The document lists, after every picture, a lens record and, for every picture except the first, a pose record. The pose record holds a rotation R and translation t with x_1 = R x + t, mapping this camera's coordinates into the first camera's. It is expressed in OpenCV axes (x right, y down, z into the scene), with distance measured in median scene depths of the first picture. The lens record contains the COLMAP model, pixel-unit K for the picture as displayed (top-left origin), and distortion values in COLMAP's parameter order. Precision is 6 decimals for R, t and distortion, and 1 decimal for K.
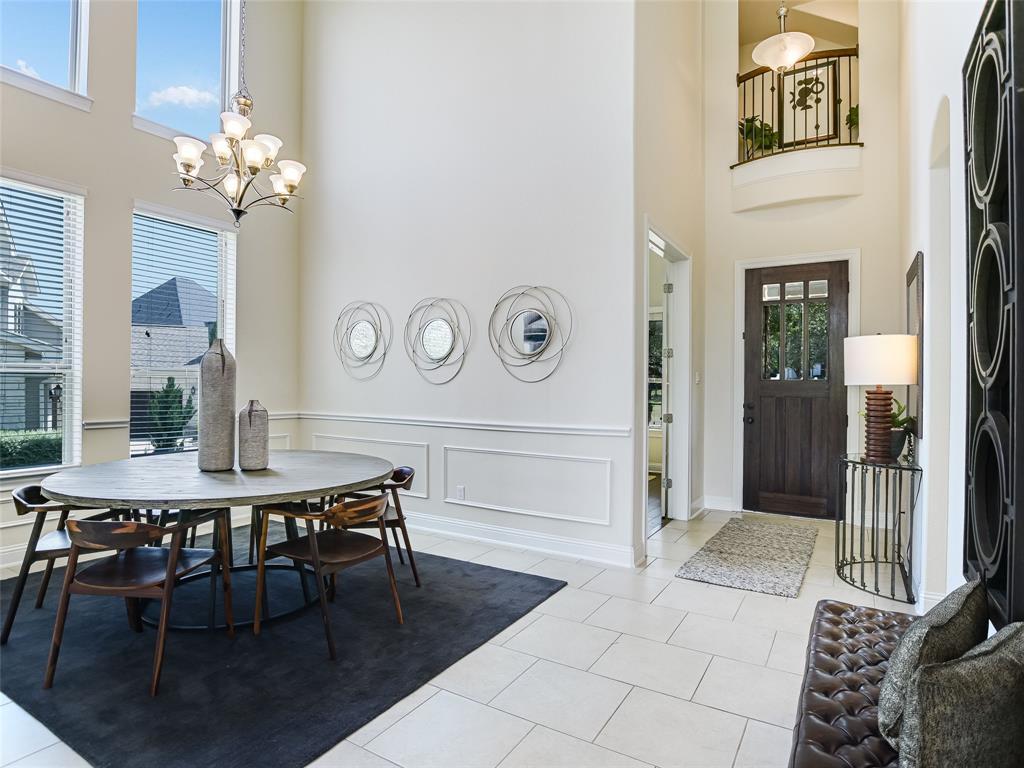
lens RADIAL K [[560.3, 0, 508.9], [0, 560.3, 385.7], [0, 0, 1]] dist [-0.022098, -0.001285]
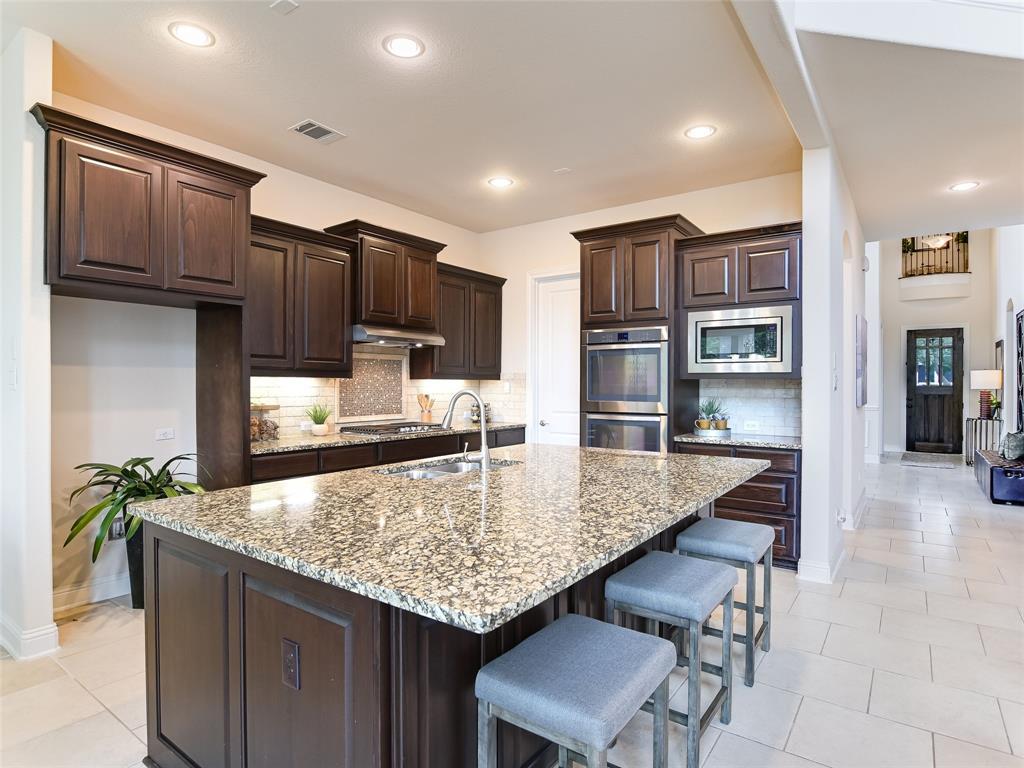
lens RADIAL K [[560.3, 0, 514.5], [0, 560.3, 381.3], [0, 0, 1]] dist [-0.022098, -0.001285]
pose [[0.997463, -0.001058, -0.071172, -0.909204], [0.000599, 0.999979, -0.006468, -0.015827], [0.071178, 0.006409, 0.997443, -1.167118]]
